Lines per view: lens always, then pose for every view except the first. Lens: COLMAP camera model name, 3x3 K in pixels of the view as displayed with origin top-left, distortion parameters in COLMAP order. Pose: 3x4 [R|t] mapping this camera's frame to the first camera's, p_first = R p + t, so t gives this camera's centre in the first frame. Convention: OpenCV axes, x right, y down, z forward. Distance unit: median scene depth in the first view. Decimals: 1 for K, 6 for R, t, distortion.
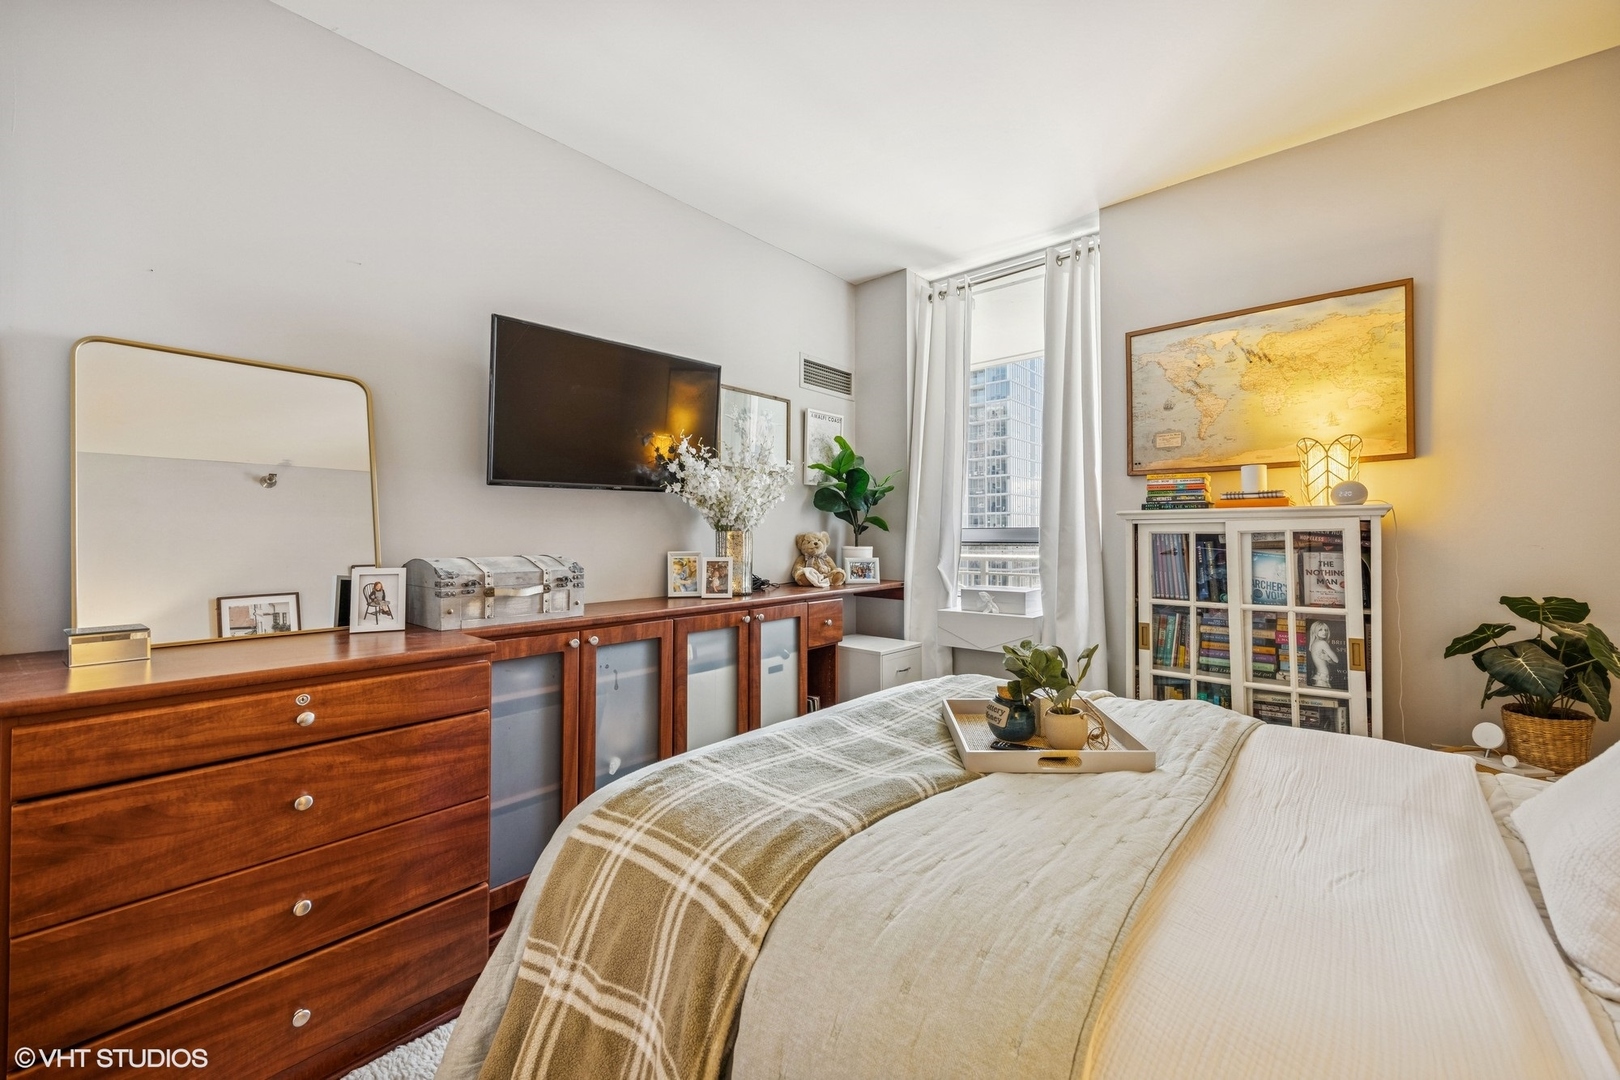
lens RADIAL K [[654.7, 0, 808.8], [0, 654.7, 525.7], [0, 0, 1]] dist [0.006107, 0.000267]
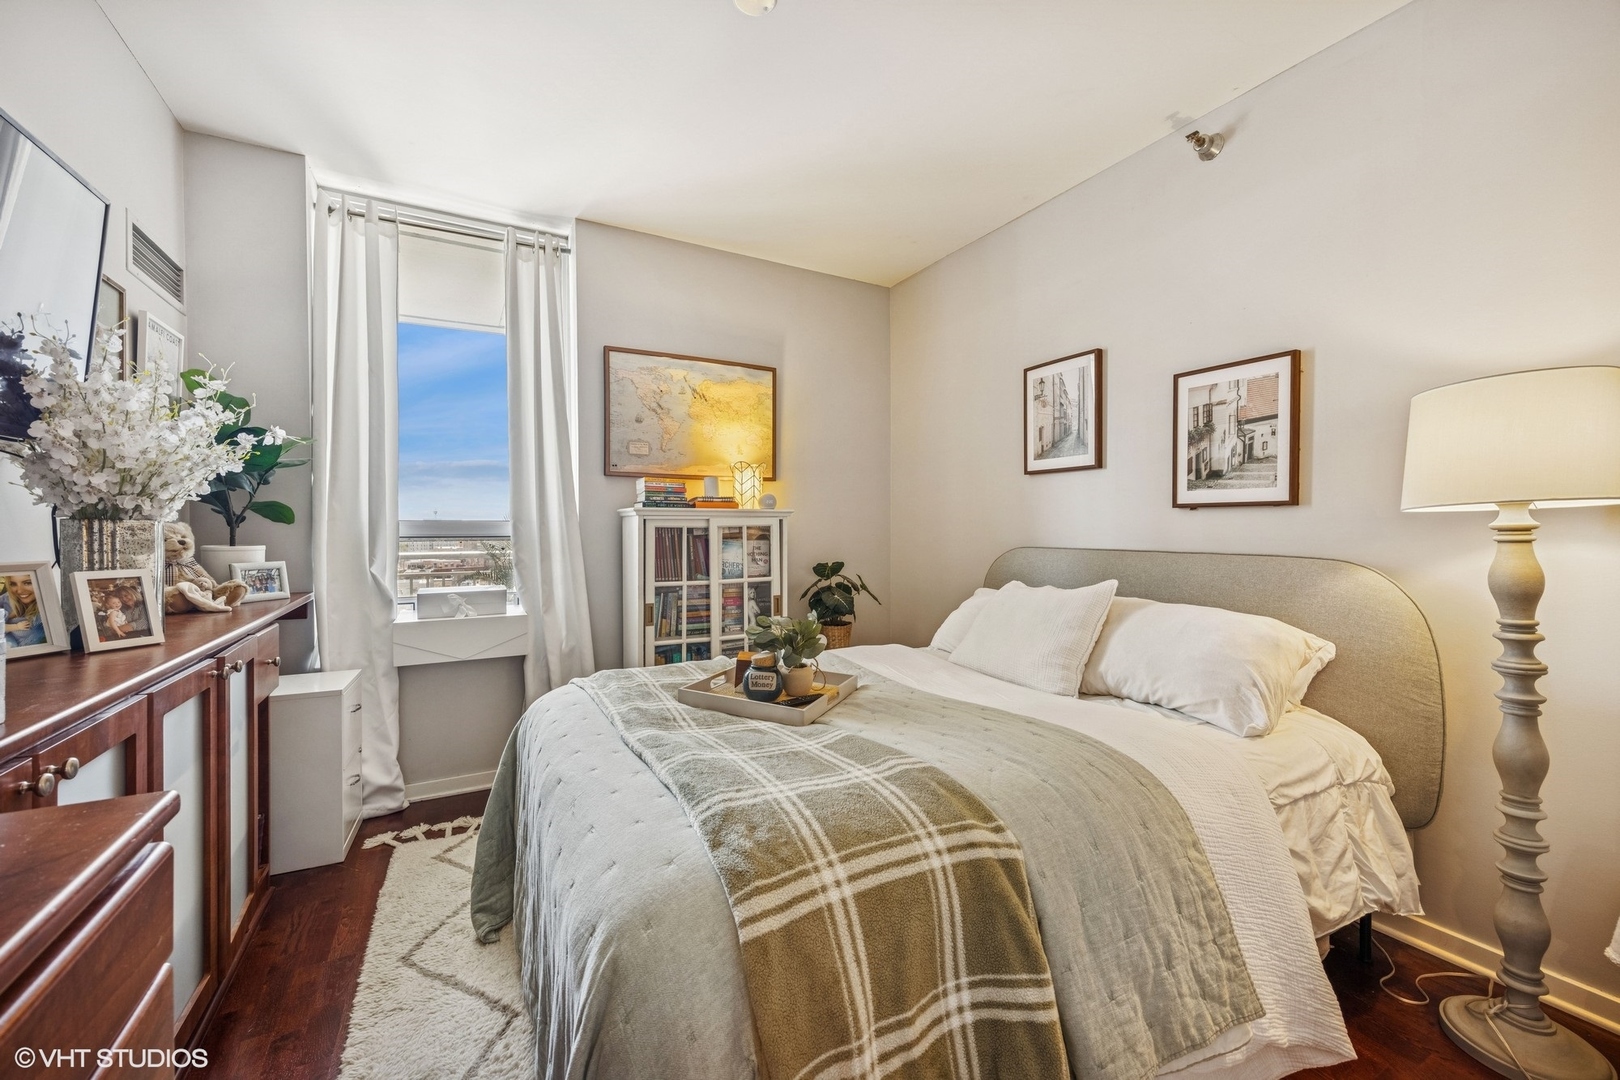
lens RADIAL K [[654.7, 0, 806.5], [0, 654.7, 535.8], [0, 0, 1]] dist [0.006107, 0.000267]
pose [[0.340155, -0.008806, 0.940328, -0.515015], [-0.013925, 0.999799, 0.014400, 0.006631], [-0.940266, -0.017992, 0.339964, 0.352454]]
